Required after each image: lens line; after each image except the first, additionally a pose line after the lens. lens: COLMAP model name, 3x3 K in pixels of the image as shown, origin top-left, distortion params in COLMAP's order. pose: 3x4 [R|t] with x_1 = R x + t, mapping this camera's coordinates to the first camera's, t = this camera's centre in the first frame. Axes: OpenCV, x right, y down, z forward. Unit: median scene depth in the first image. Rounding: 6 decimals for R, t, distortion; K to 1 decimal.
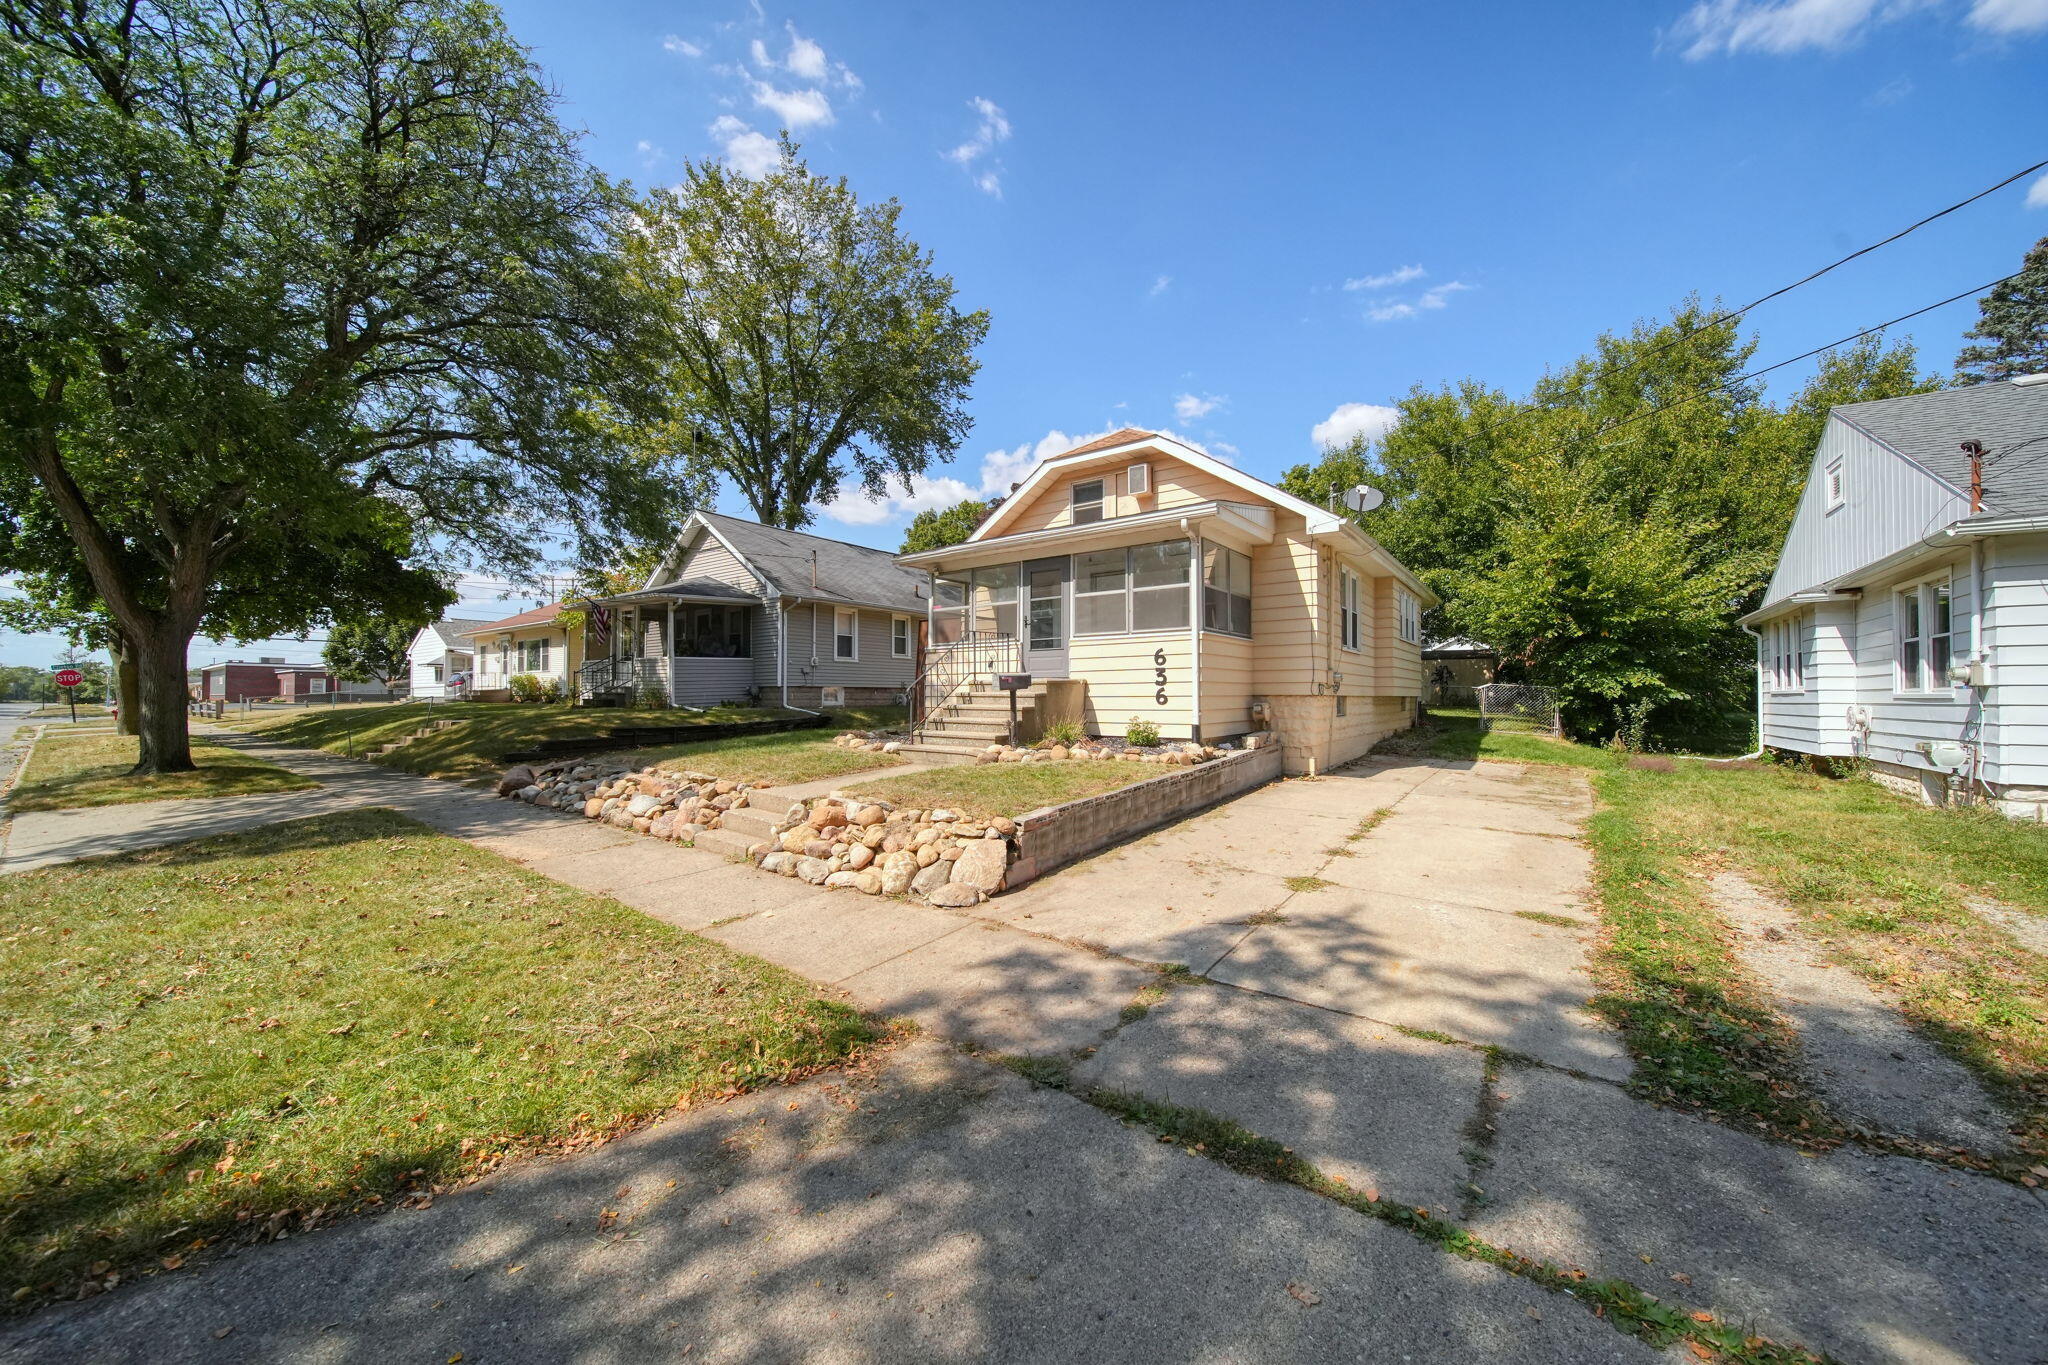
lens RADIAL K [[715.2, 0, 1023.6], [0, 715.2, 682.8], [0, 0, 1]] dist [0.000808, -0.002078]
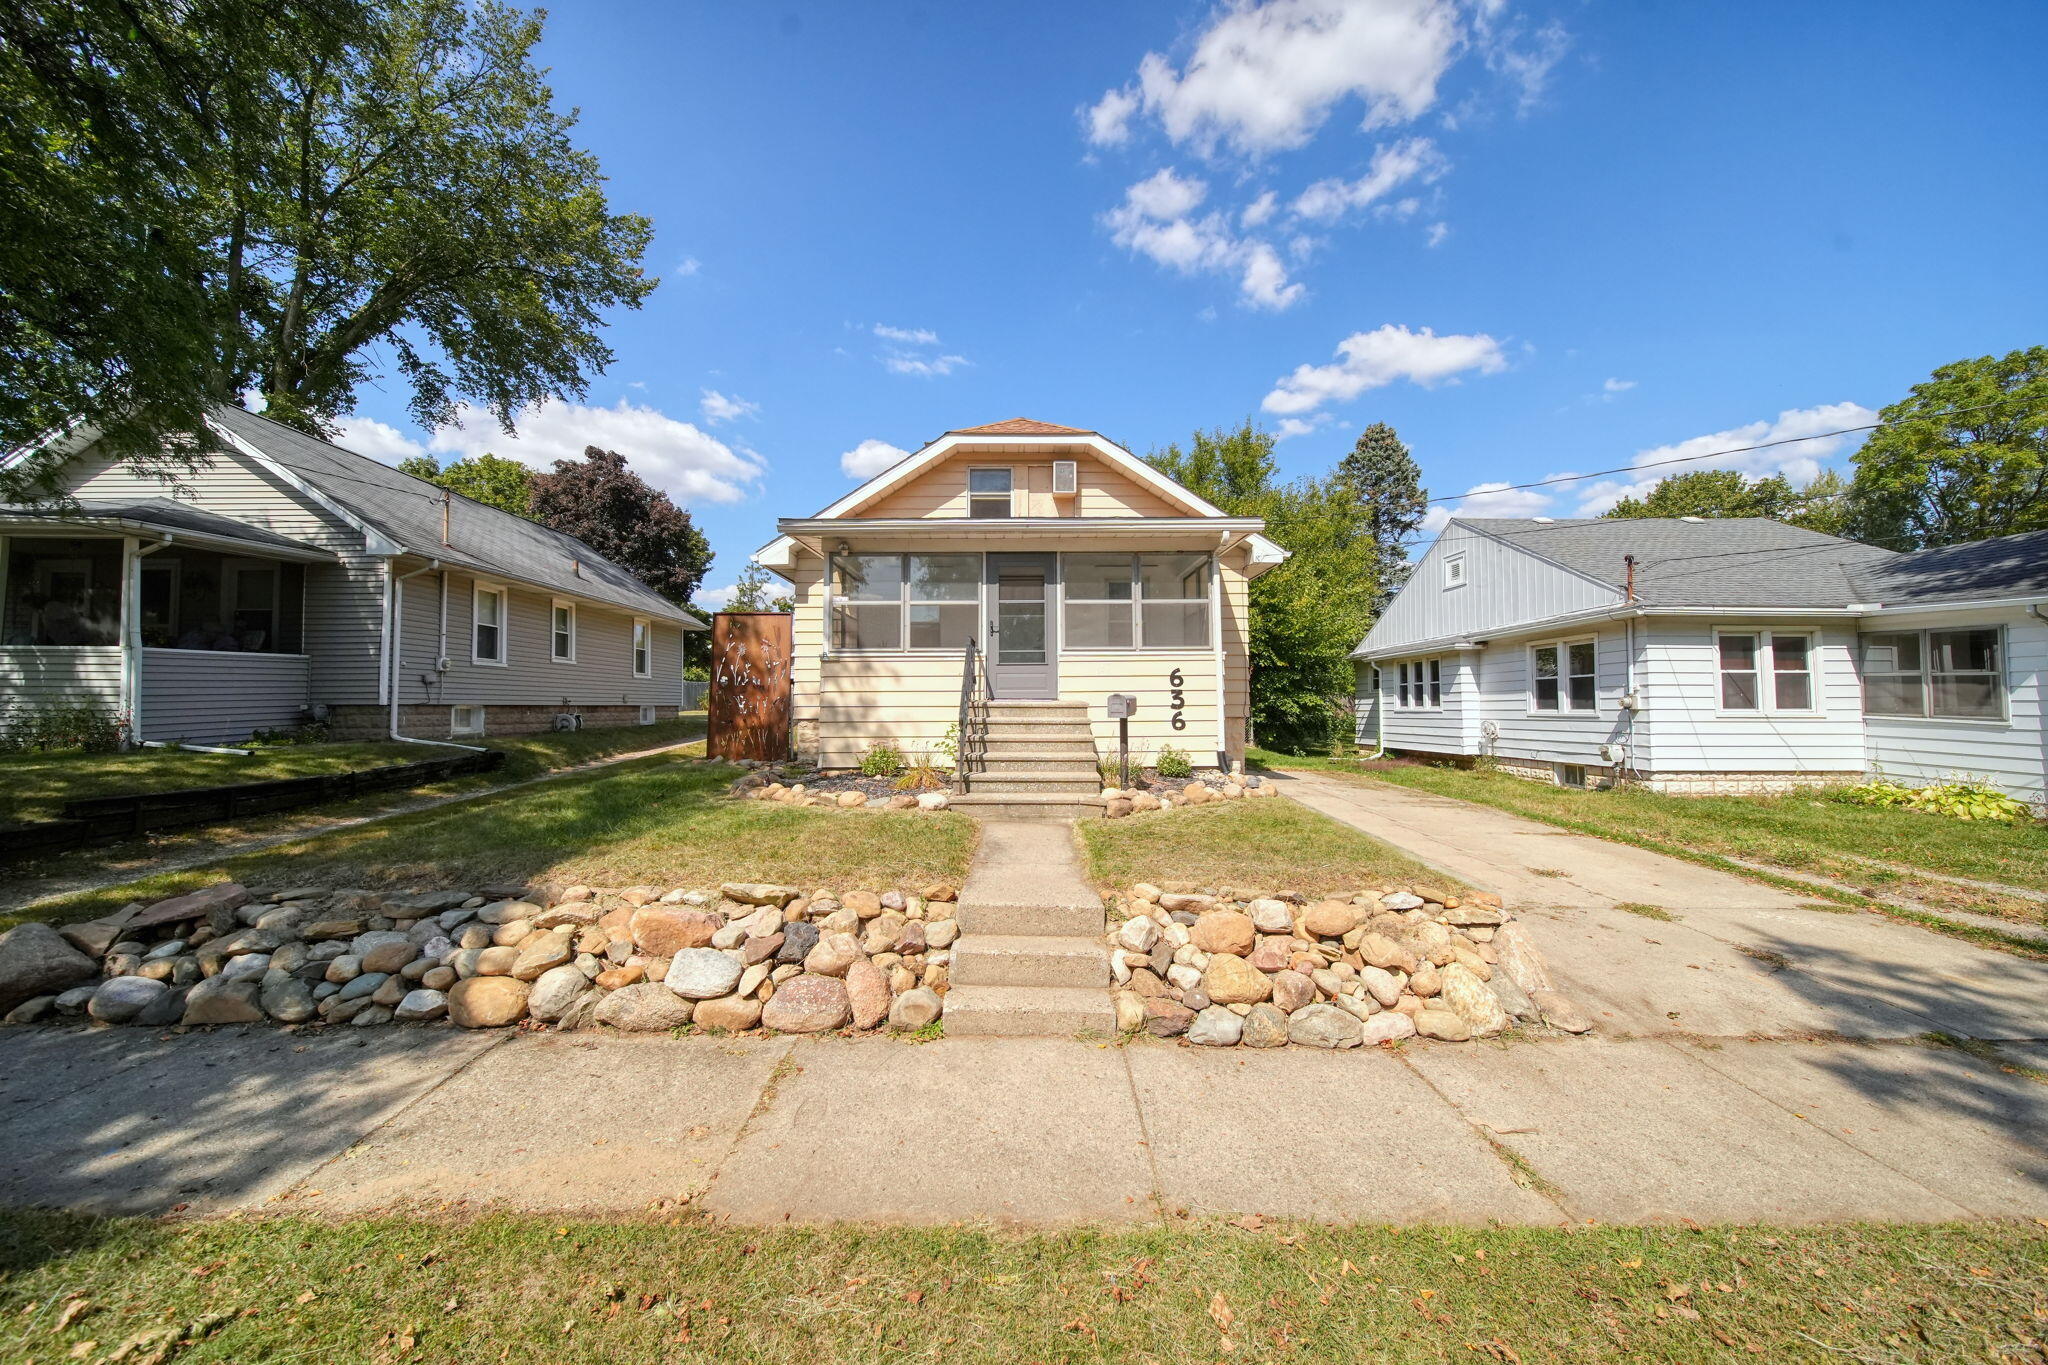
lens RADIAL K [[713.7, 0, 1022.5], [0, 713.7, 683.8], [0, 0, 1]] dist [0.001764, -0.002272]
pose [[0.800779, 0.016998, 0.598719, -0.409784], [-0.007048, 0.999795, -0.018957, -0.007663], [-0.598919, 0.010961, 0.800735, 0.312941]]
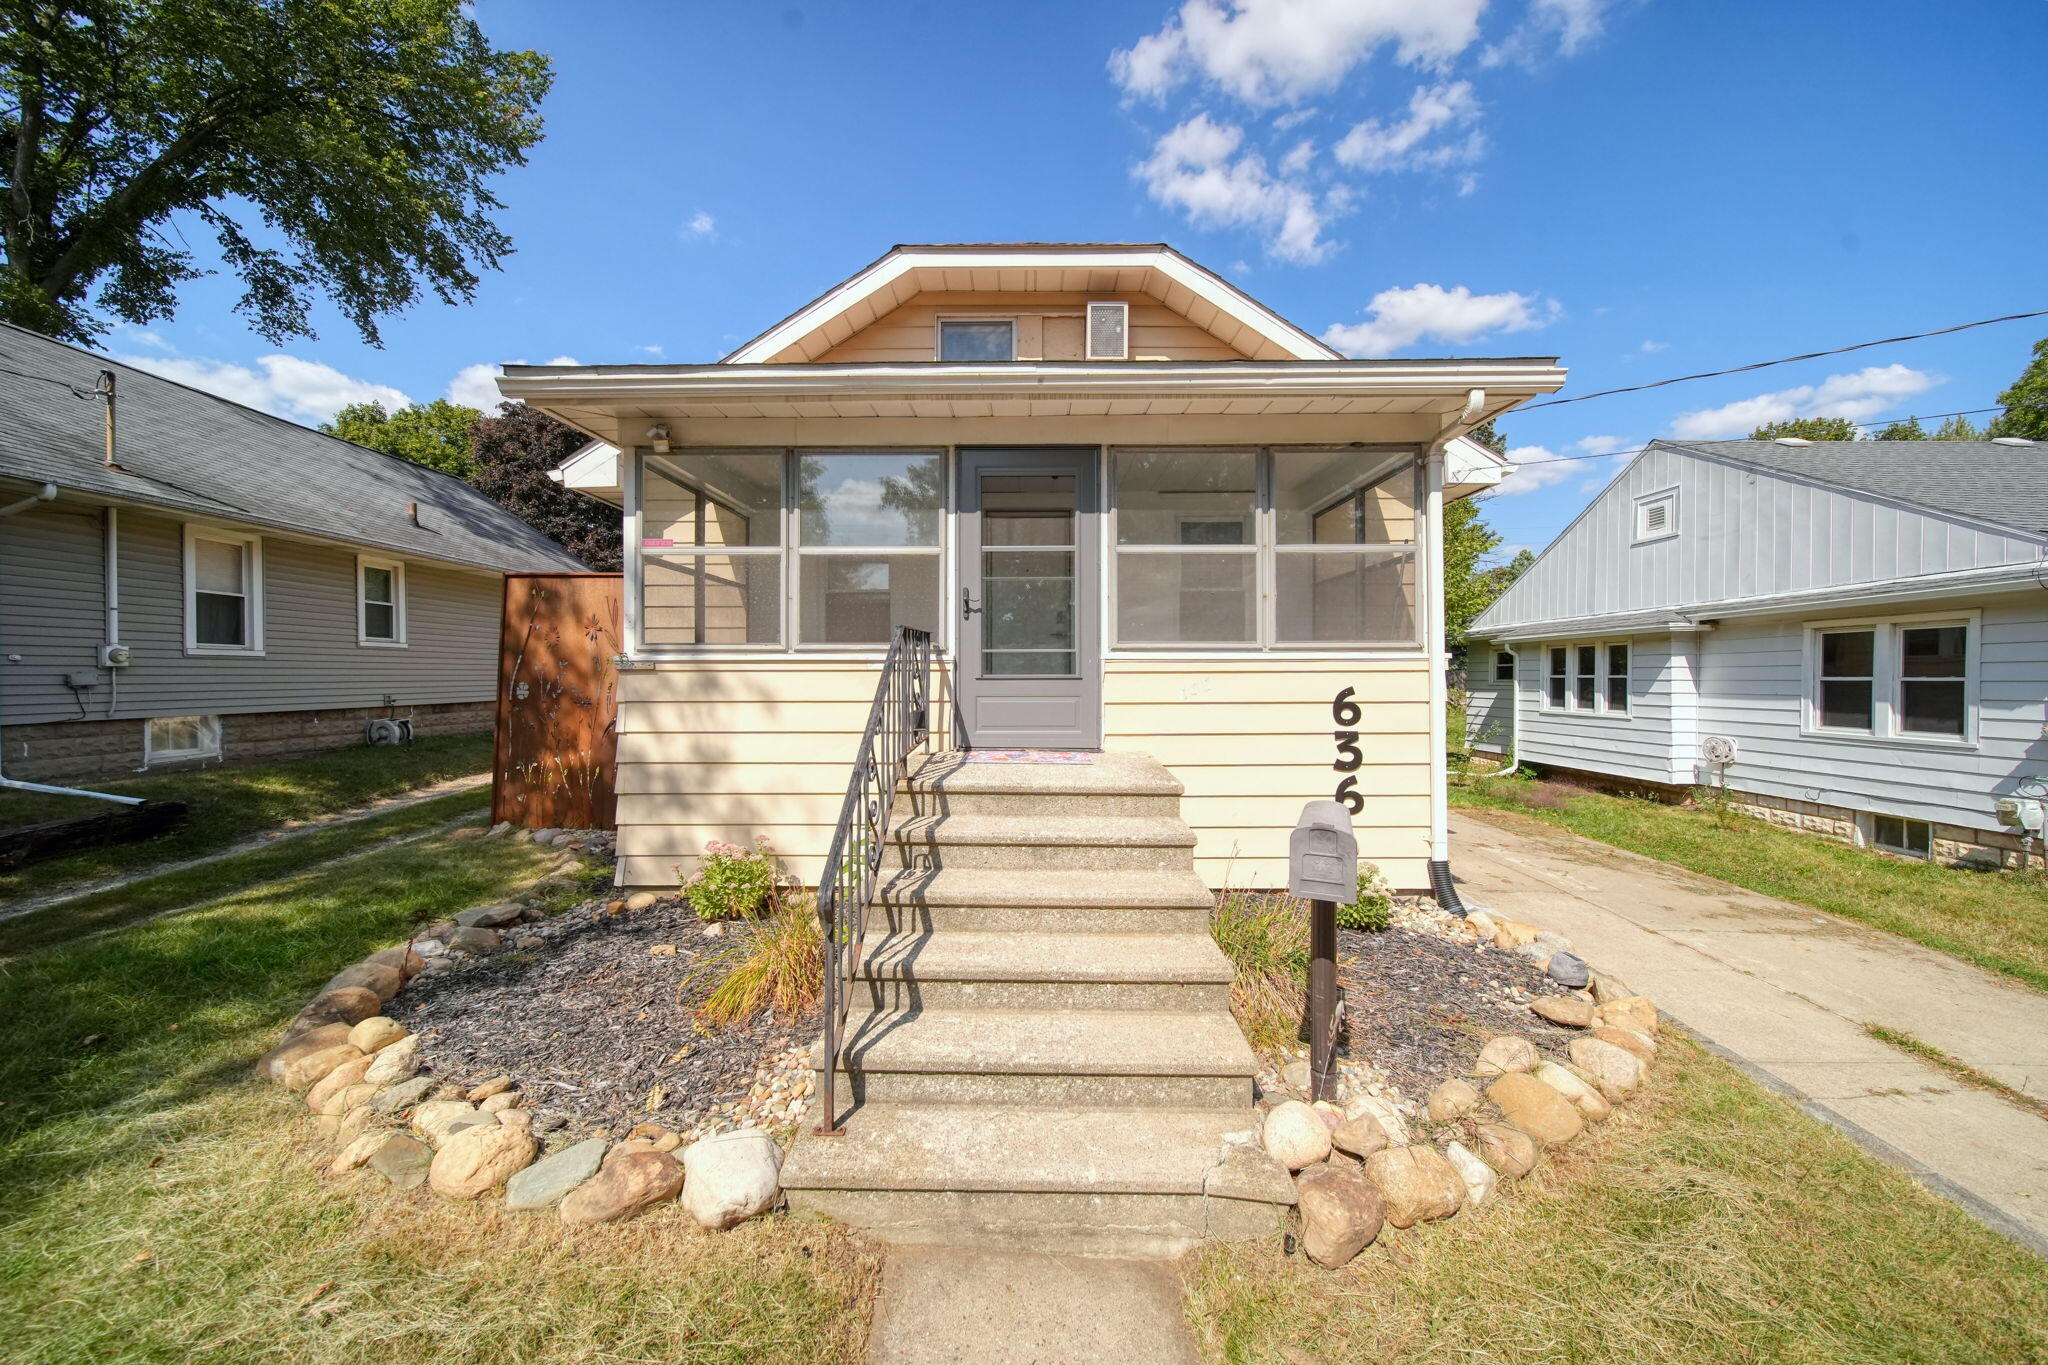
lens RADIAL K [[720.1, 0, 1024.0], [0, 720.1, 682.5], [0, 0, 1]] dist [0.000082, -0.001959]
pose [[0.810153, -0.005710, 0.586191, -0.185251], [-0.010658, 0.999644, 0.024468, -0.047936], [-0.586122, -0.026070, 0.809803, 0.608132]]
